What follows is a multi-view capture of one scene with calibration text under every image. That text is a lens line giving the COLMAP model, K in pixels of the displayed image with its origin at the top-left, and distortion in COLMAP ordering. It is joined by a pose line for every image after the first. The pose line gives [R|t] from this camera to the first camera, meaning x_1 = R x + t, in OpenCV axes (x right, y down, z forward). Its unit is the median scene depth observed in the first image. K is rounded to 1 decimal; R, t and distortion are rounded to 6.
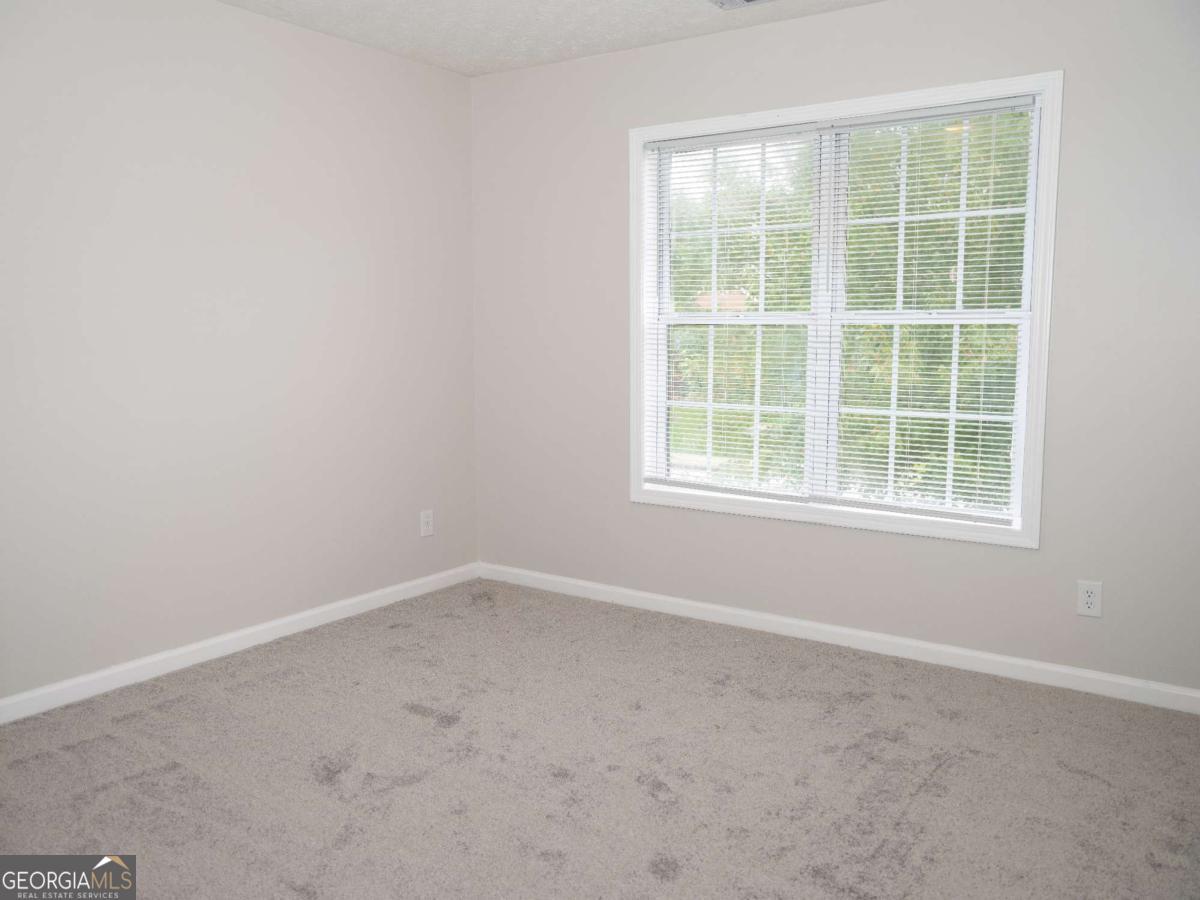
lens RADIAL K [[995.8, 0, 621.8], [0, 995.8, 451.0], [0, 0, 1]] dist [-0.010690, 0.011386]
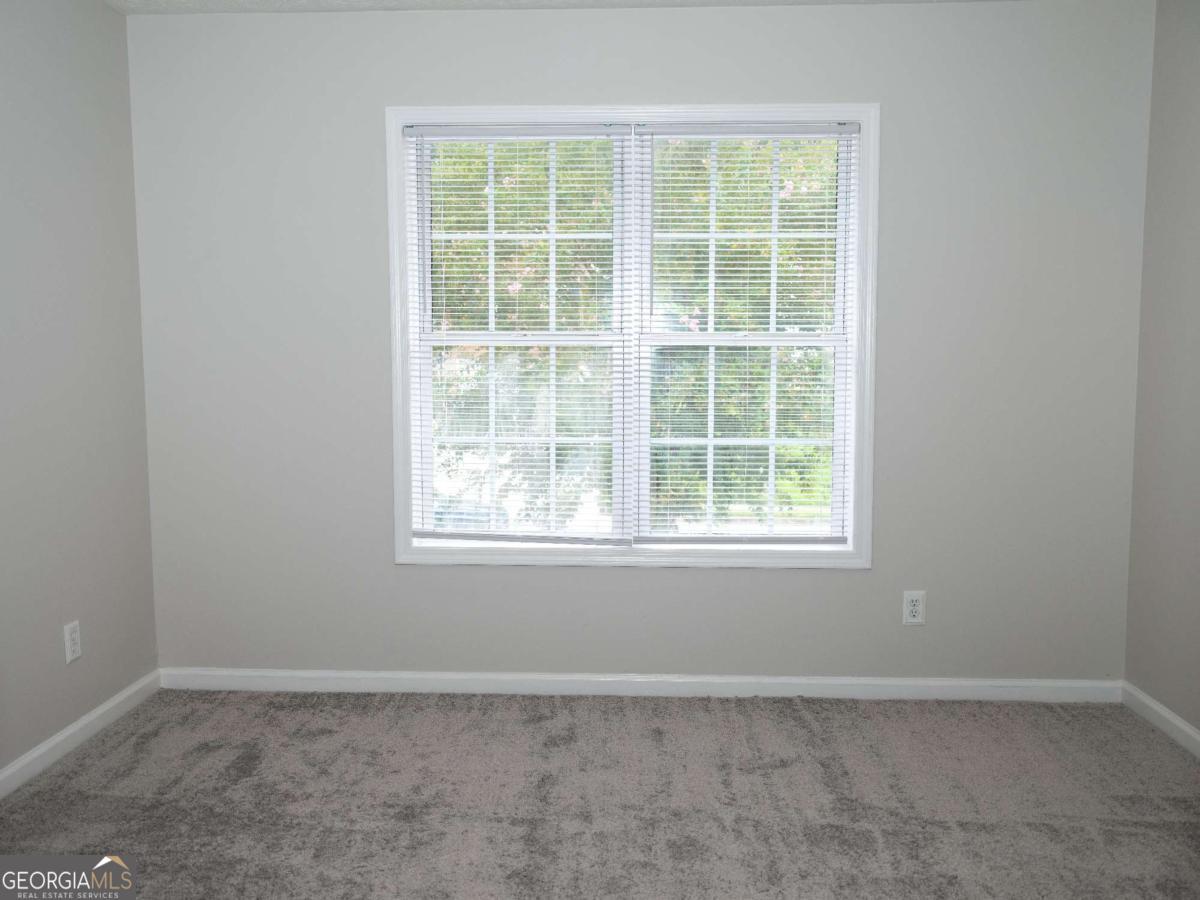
lens RADIAL K [[1029.7, 0, 600.0], [0, 1029.7, 450.0], [0, 0, 1]] dist [-0.062600, 0.005148]
pose [[0.840593, -0.051426, 0.539221, -0.309261], [0.065526, 0.997826, -0.006985, -0.025878], [-0.537690, 0.041205, 0.842135, 0.213028]]
